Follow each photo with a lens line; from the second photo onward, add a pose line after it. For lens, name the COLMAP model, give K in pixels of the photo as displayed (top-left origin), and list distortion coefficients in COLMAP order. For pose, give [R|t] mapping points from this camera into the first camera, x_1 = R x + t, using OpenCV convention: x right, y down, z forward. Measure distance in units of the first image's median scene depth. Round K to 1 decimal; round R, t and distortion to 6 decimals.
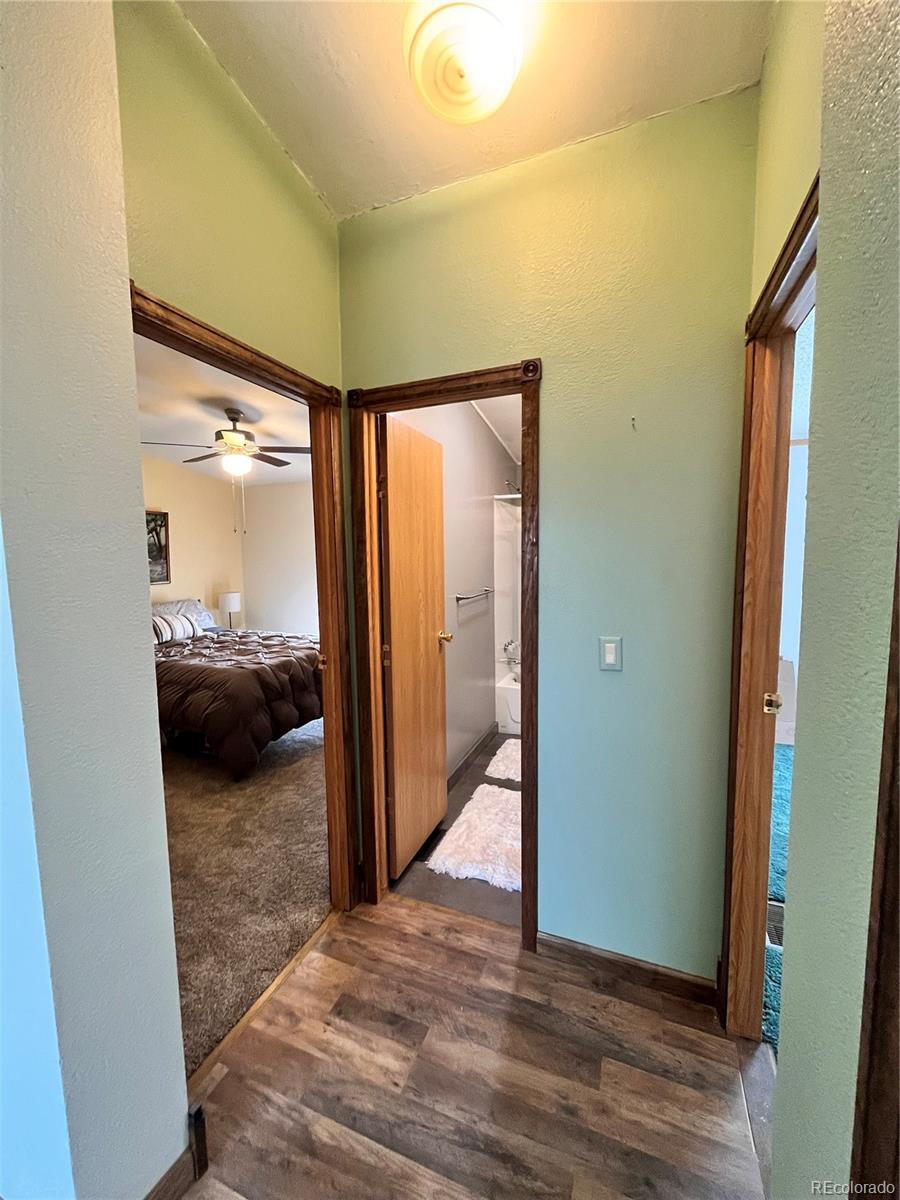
lens RADIAL K [[482.7, 0, 450.0], [0, 482.7, 600.0], [0, 0, 1]] dist [-0.003017, -0.000203]
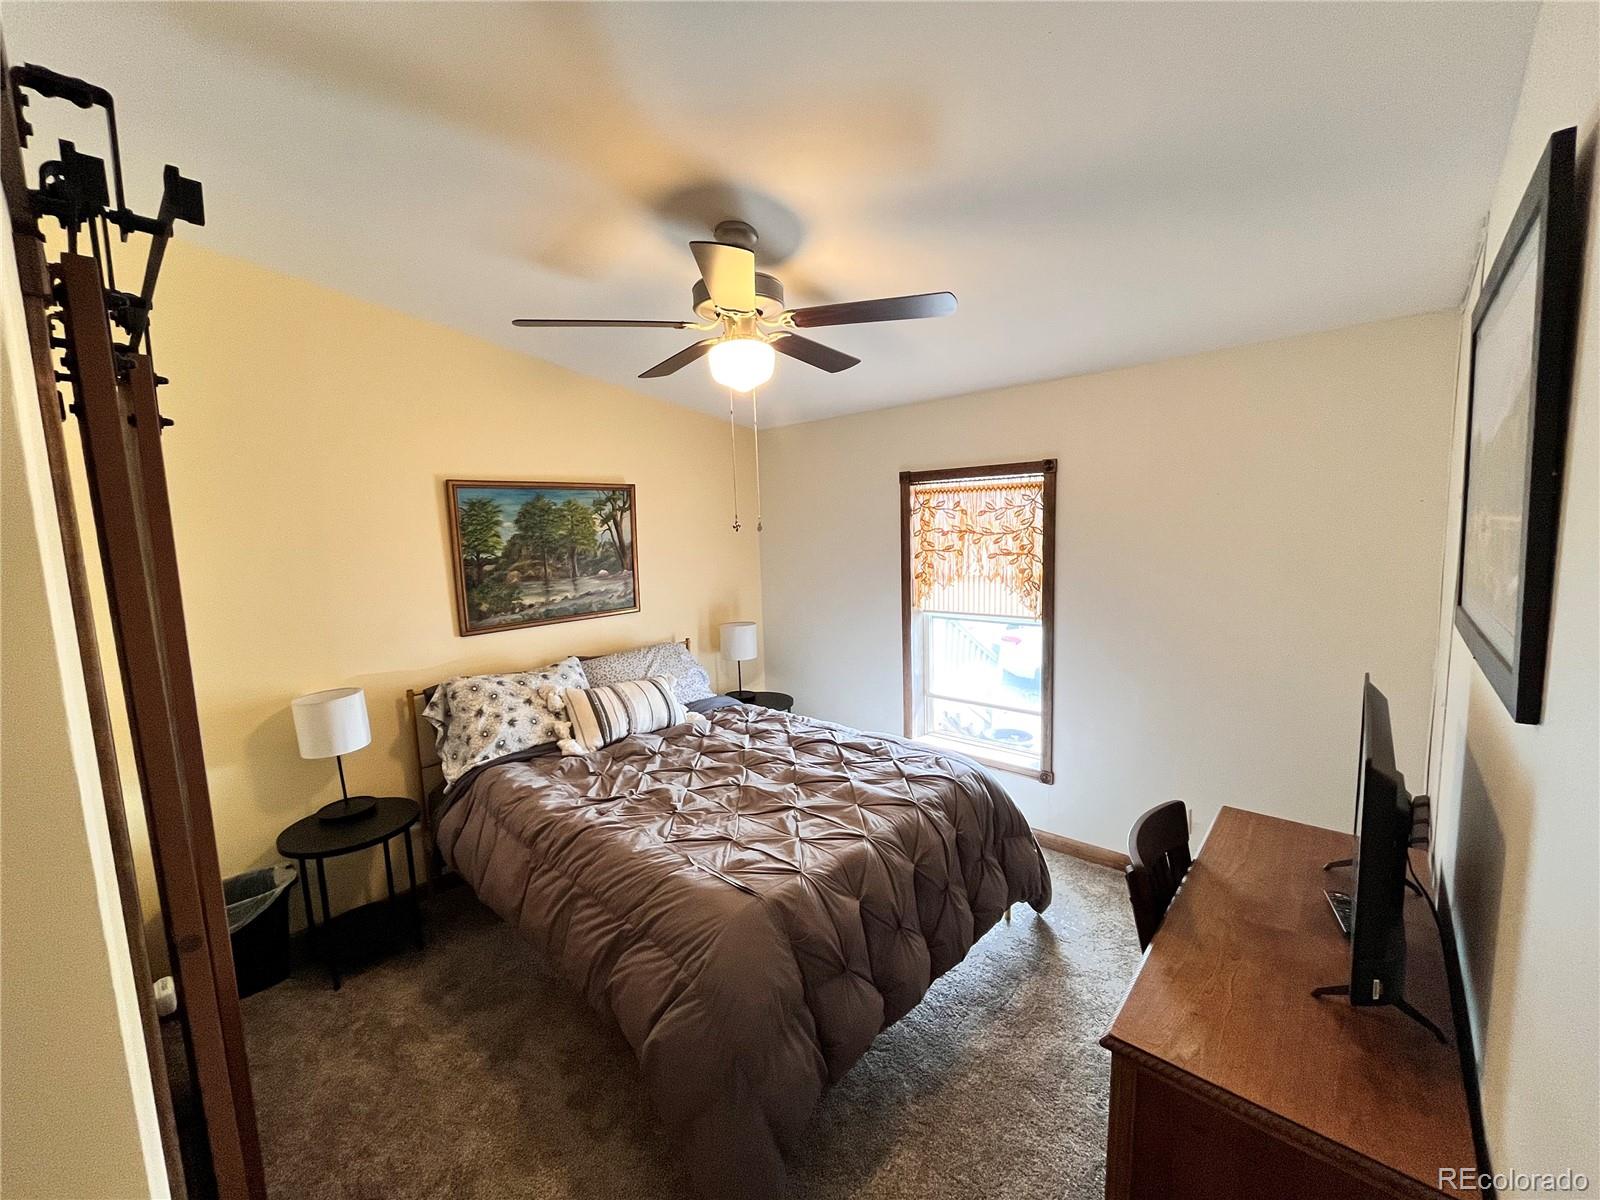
lens RADIAL K [[643.7, 0, 800.0], [0, 643.7, 600.0], [0, 0, 1]] dist [-0.003017, -0.000203]
pose [[0.937435, 0.018736, -0.347655, -0.180085], [-0.009600, 0.999562, 0.027985, -0.085515], [0.348027, -0.022897, 0.937205, 0.446497]]
